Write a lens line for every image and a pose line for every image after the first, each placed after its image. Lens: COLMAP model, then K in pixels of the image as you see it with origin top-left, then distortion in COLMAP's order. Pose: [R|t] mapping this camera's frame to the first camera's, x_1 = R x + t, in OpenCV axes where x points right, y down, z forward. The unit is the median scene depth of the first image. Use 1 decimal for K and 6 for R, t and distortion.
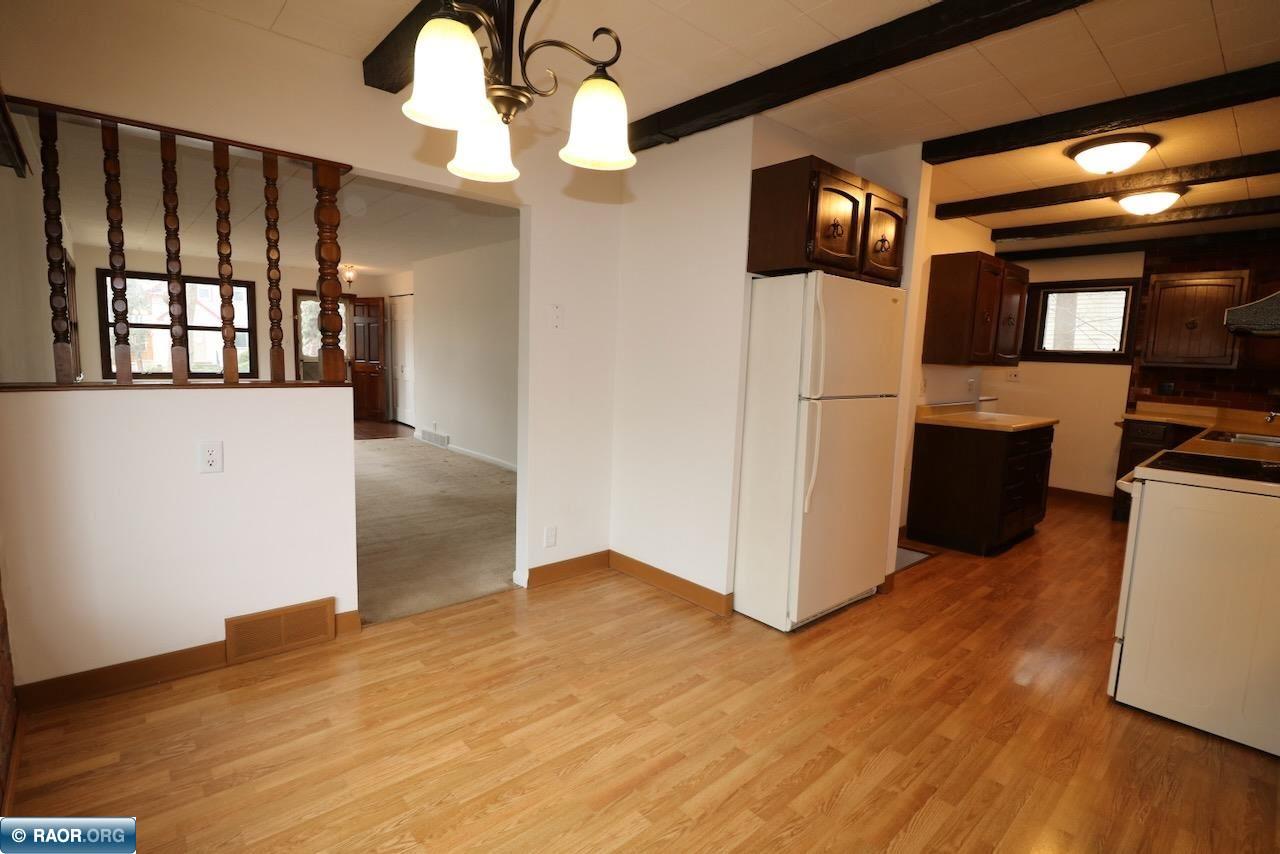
lens RADIAL K [[588.6, 0, 640.9], [0, 588.6, 421.2], [0, 0, 1]] dist [-0.000062, -0.013860]
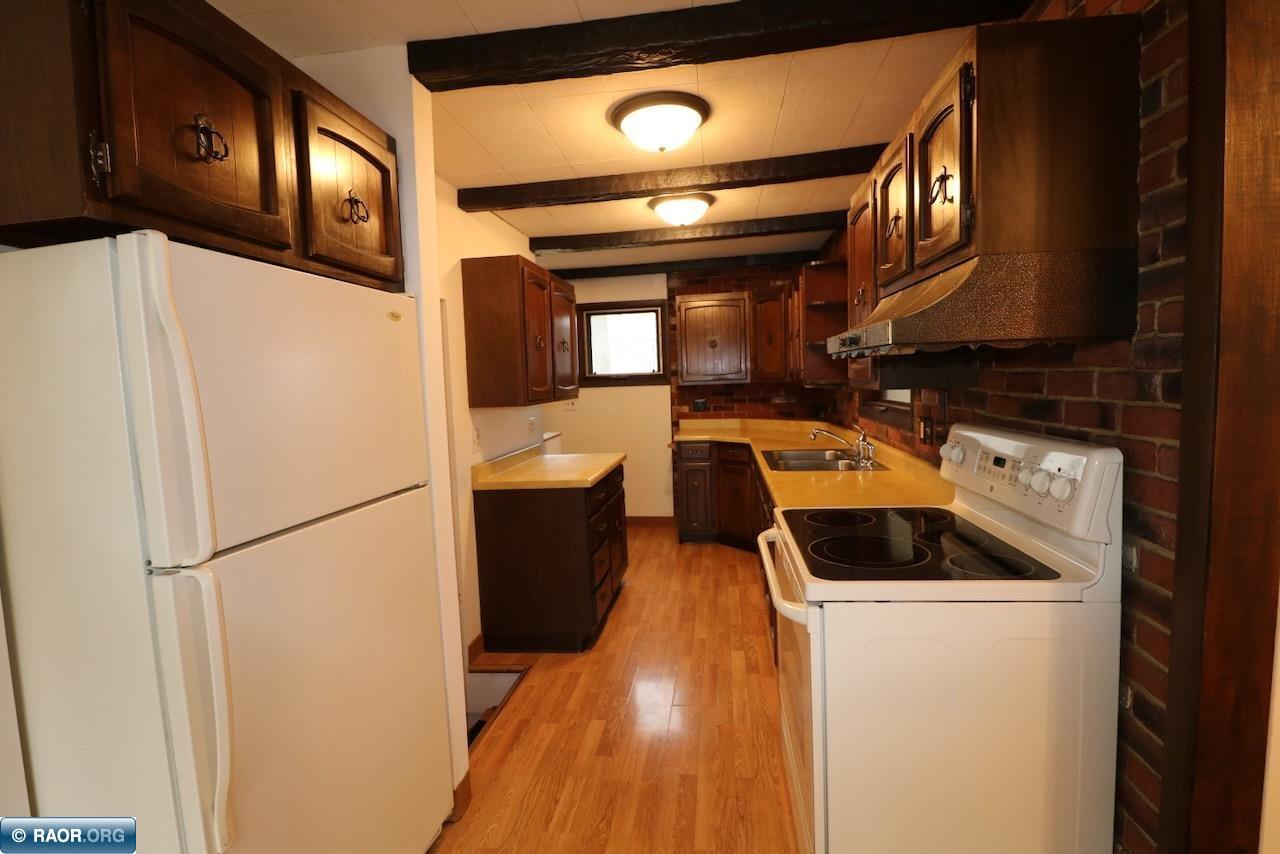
lens RADIAL K [[588.6, 0, 640.9], [0, 588.6, 421.2], [0, 0, 1]] dist [-0.000062, -0.013860]
pose [[0.759255, -0.109702, 0.641480, 0.163373], [0.139384, 0.990229, 0.004369, -0.053111], [-0.635691, 0.086095, 0.767127, 0.297972]]
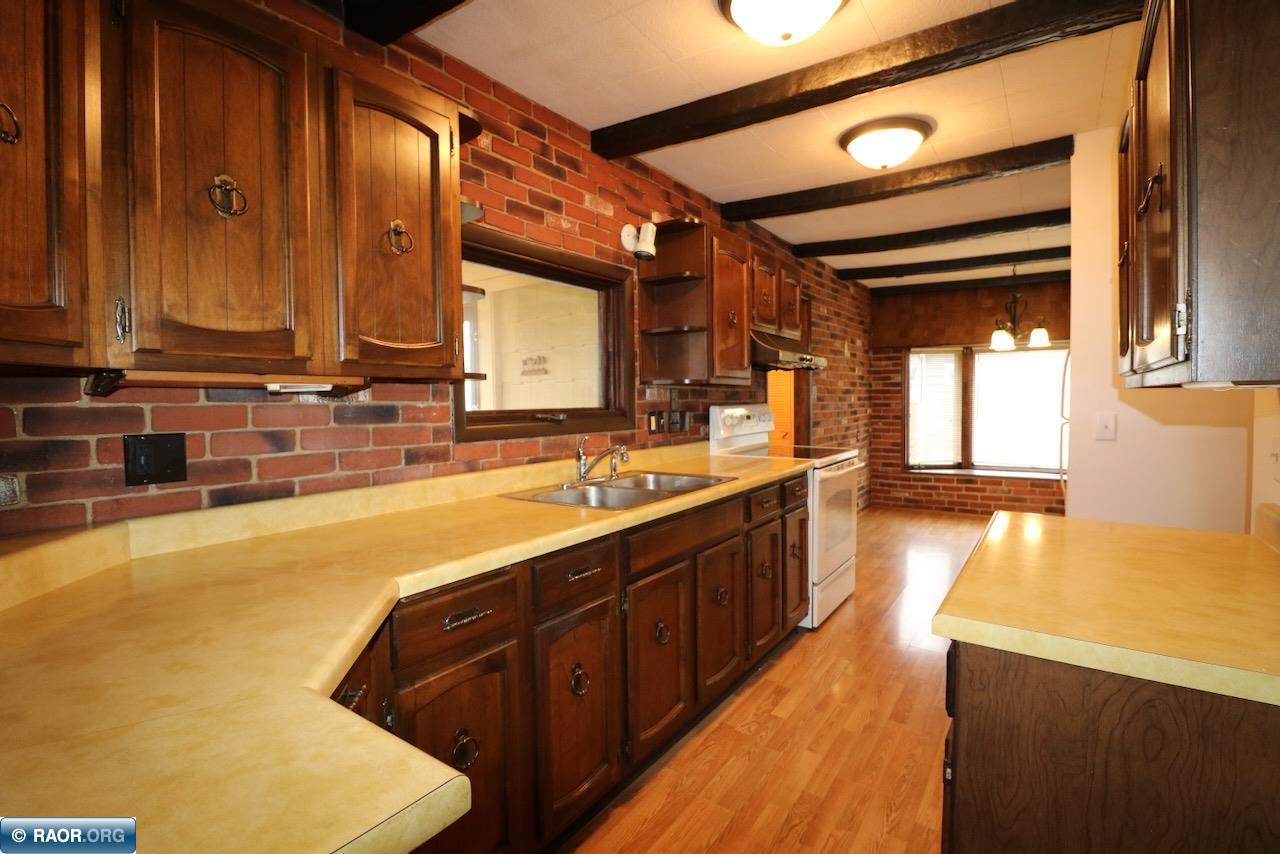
lens RADIAL K [[588.6, 0, 640.9], [0, 588.6, 421.2], [0, 0, 1]] dist [-0.000062, -0.013860]
pose [[-0.973719, -0.017179, -0.227106, 0.875994], [-0.050495, 0.988619, 0.141716, -0.100784], [0.222086, 0.149459, -0.963504, 1.183479]]
